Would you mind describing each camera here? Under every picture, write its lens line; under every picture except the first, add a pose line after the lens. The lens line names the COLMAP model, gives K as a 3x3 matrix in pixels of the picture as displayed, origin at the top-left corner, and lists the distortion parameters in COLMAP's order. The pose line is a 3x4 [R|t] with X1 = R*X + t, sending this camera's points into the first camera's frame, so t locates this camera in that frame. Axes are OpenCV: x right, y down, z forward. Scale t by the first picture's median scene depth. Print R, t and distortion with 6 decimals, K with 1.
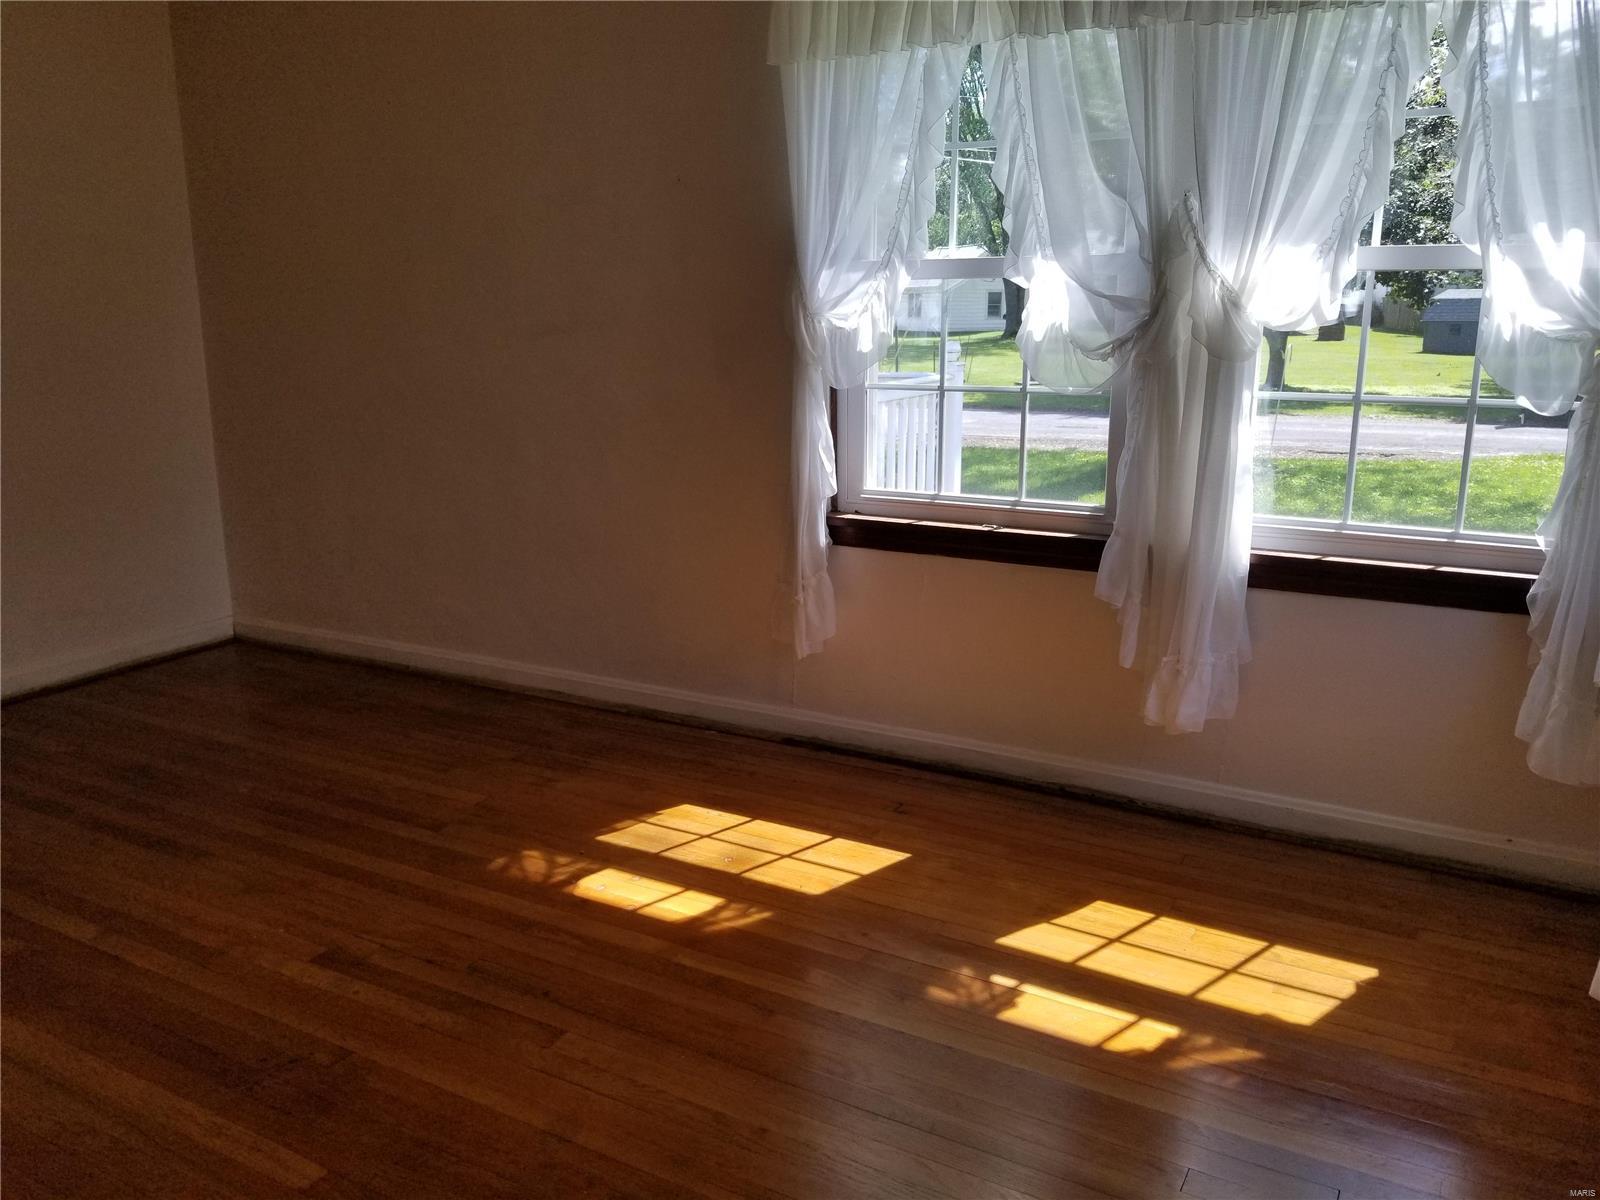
lens RADIAL K [[1242.5, 0, 797.3], [0, 1242.5, 610.4], [0, 0, 1]] dist [0.055504, -0.112321]
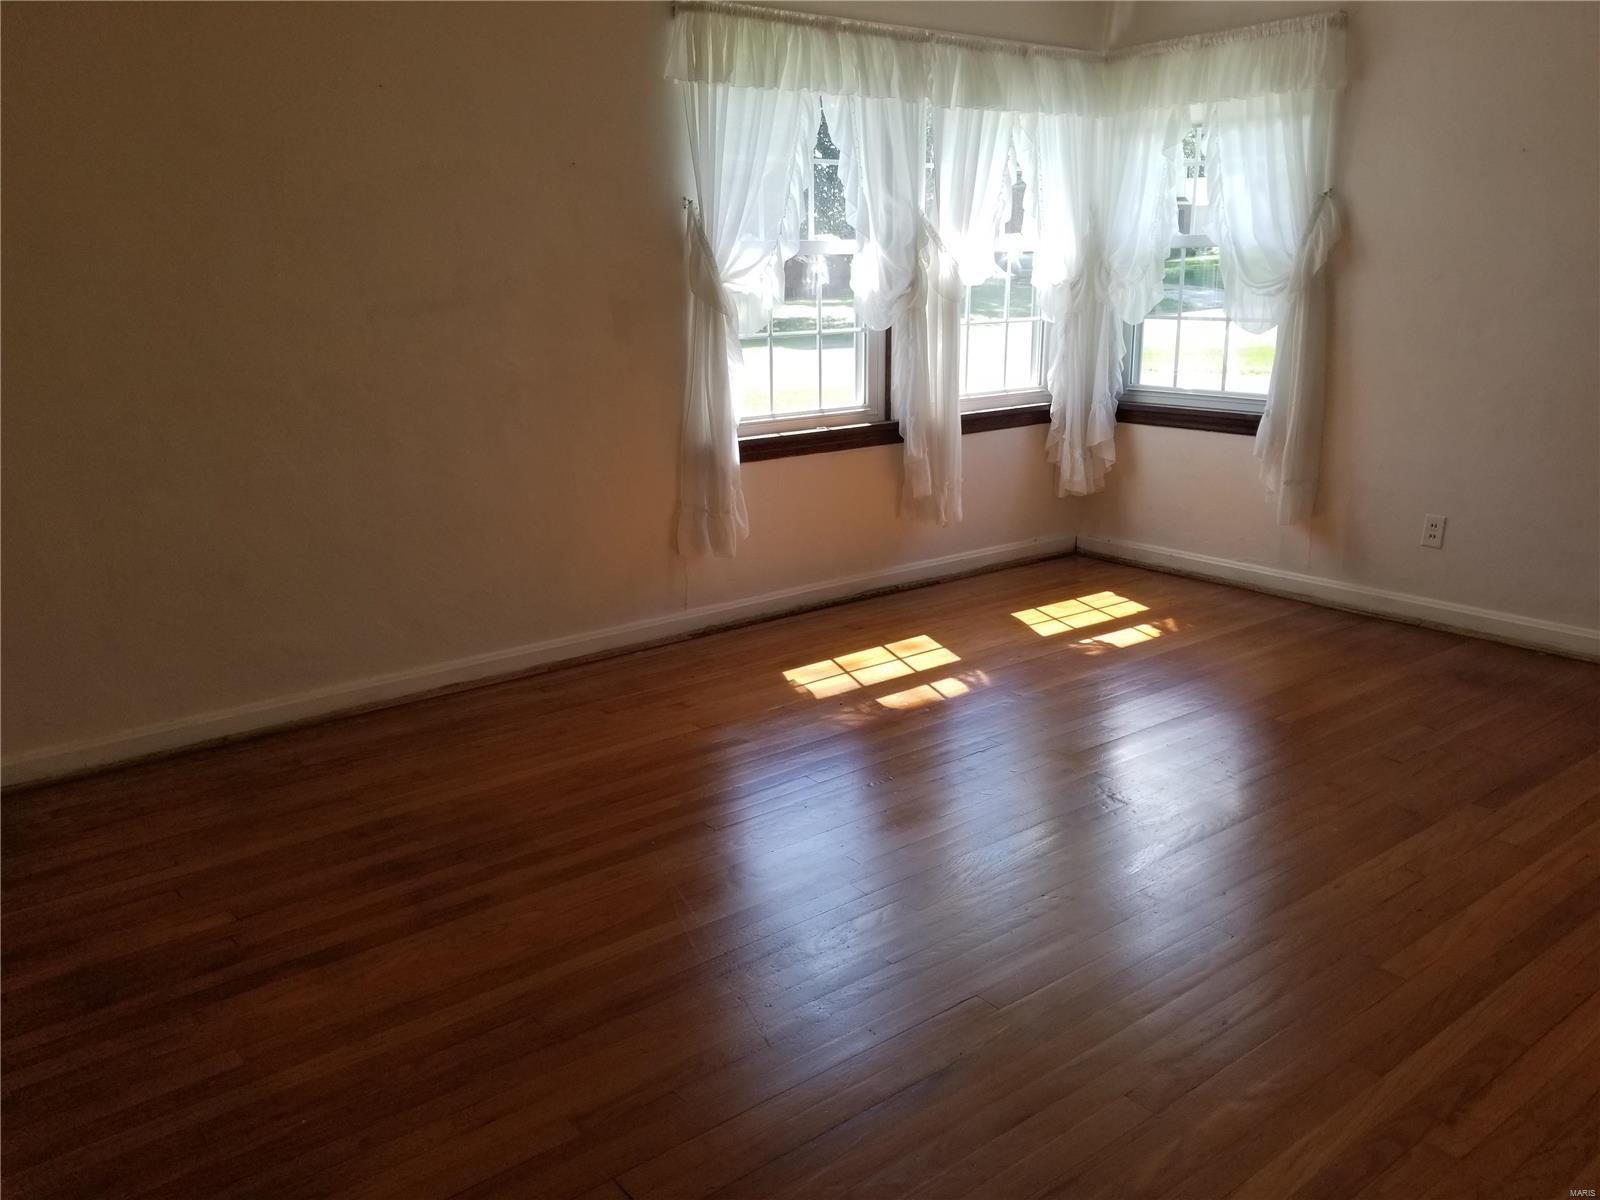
lens RADIAL K [[1242.5, 0, 797.3], [0, 1242.5, 610.4], [0, 0, 1]] dist [0.055504, -0.112321]
pose [[0.382909, -0.246679, 0.890241, -1.236429], [0.235467, 0.957919, 0.164153, -0.112858], [-0.893273, 0.146766, 0.424881, 0.454718]]
